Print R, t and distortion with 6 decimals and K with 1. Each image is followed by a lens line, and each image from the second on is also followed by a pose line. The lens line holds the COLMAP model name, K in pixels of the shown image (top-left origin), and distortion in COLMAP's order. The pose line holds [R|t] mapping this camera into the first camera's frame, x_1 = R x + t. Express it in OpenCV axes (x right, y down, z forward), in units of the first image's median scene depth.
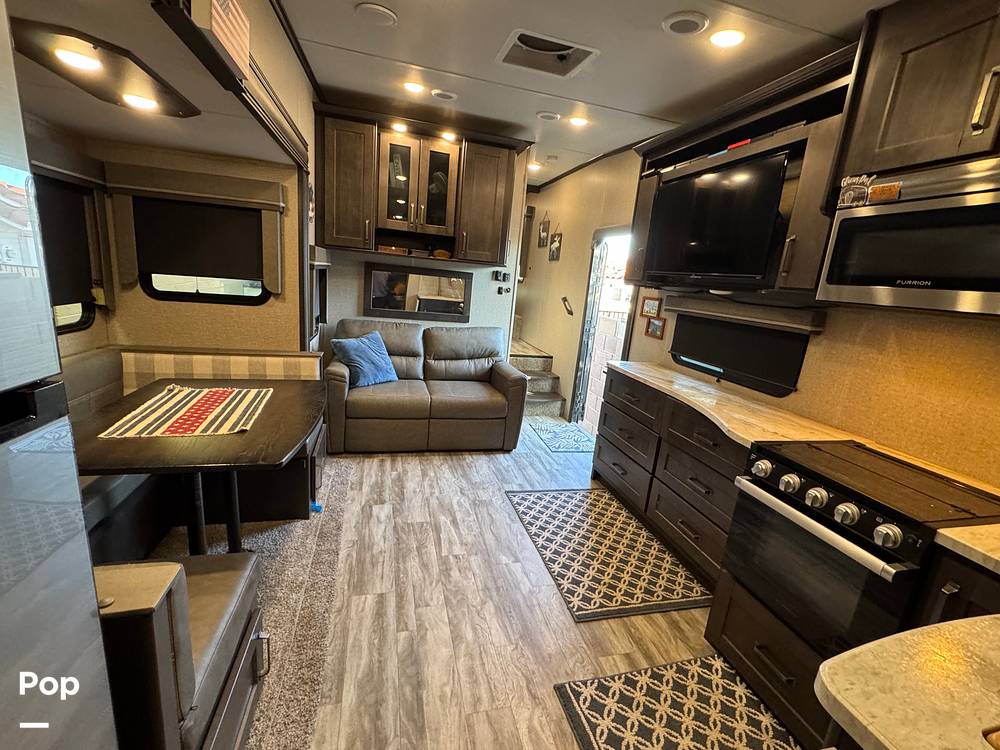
lens RADIAL K [[429.6, 0, 500.4], [0, 429.6, 376.5], [0, 0, 1]] dist [0.004514, -0.000520]
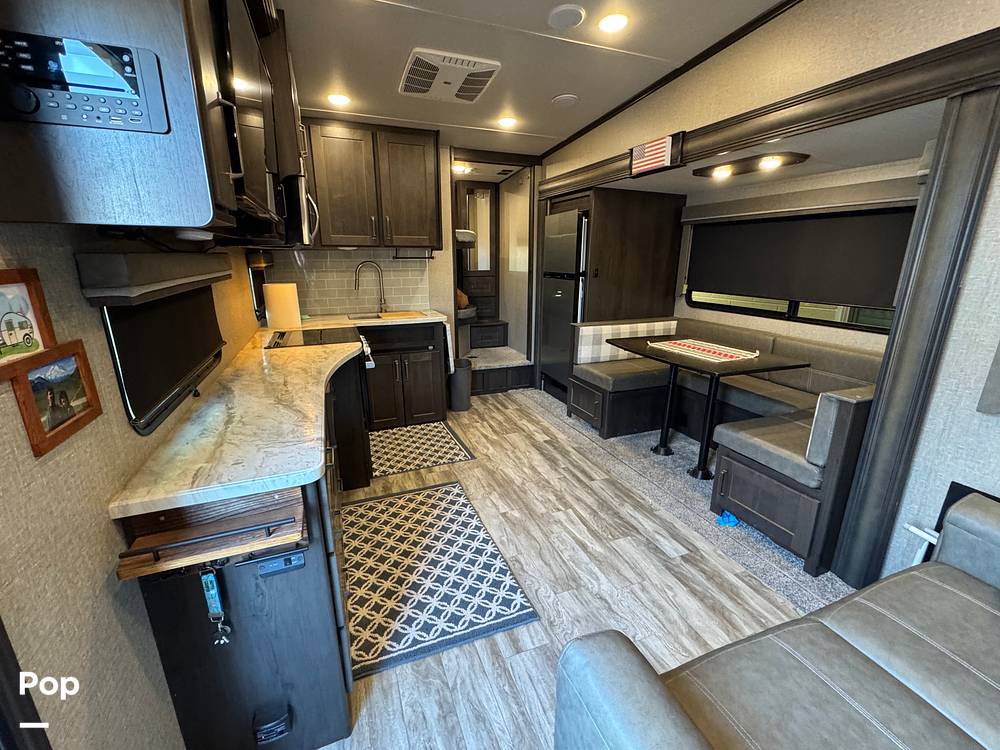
lens RADIAL K [[429.6, 0, 499.3], [0, 429.6, 373.9], [0, 0, 1]] dist [0.004514, -0.000520]
pose [[-0.988502, -0.060988, -0.138360, 0.145199], [-0.119487, 0.875820, 0.467613, -0.252405], [0.092660, 0.478769, -0.873038, 1.166126]]
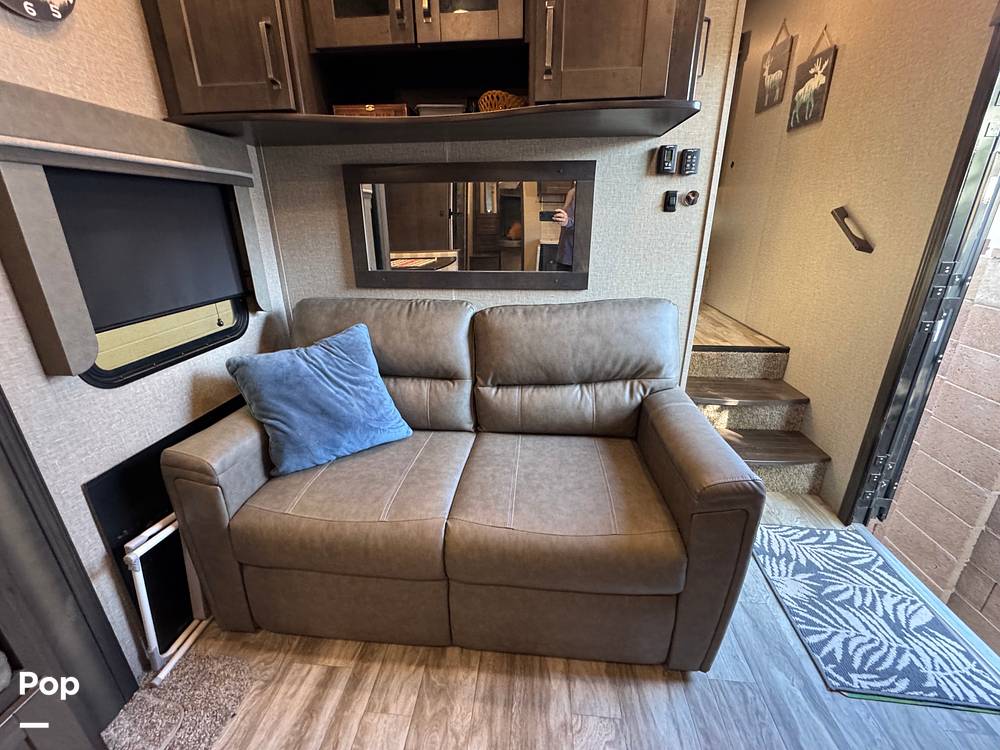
lens RADIAL K [[429.6, 0, 494.8], [0, 429.6, 371.1], [0, 0, 1]] dist [0.004514, -0.000520]
pose [[0.930979, 0.025768, -0.364162, -0.002122], [0.013255, 0.994462, 0.104255, -0.108430], [0.364832, -0.101886, 0.925482, 0.679454]]
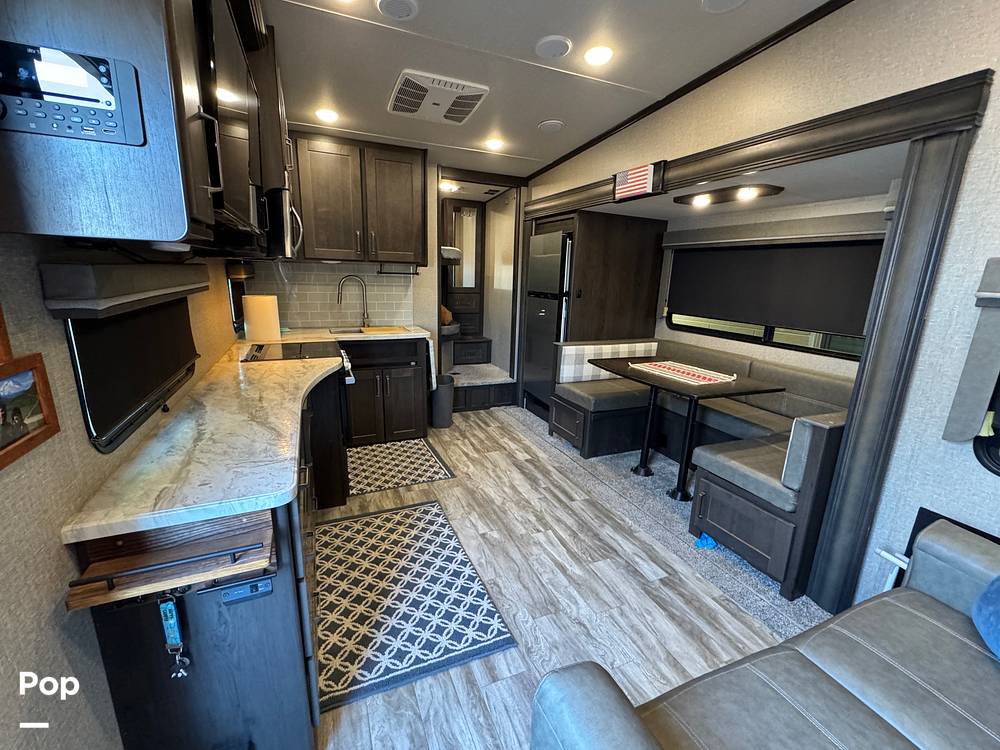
lens RADIAL K [[429.6, 0, 499.4], [0, 429.6, 375.0], [0, 0, 1]] dist [0.004514, -0.000520]
pose [[-0.980897, -0.085971, -0.174502, 0.143450], [-0.154736, 0.888465, 0.432073, -0.255430], [0.117893, 0.450820, -0.884795, 1.161875]]
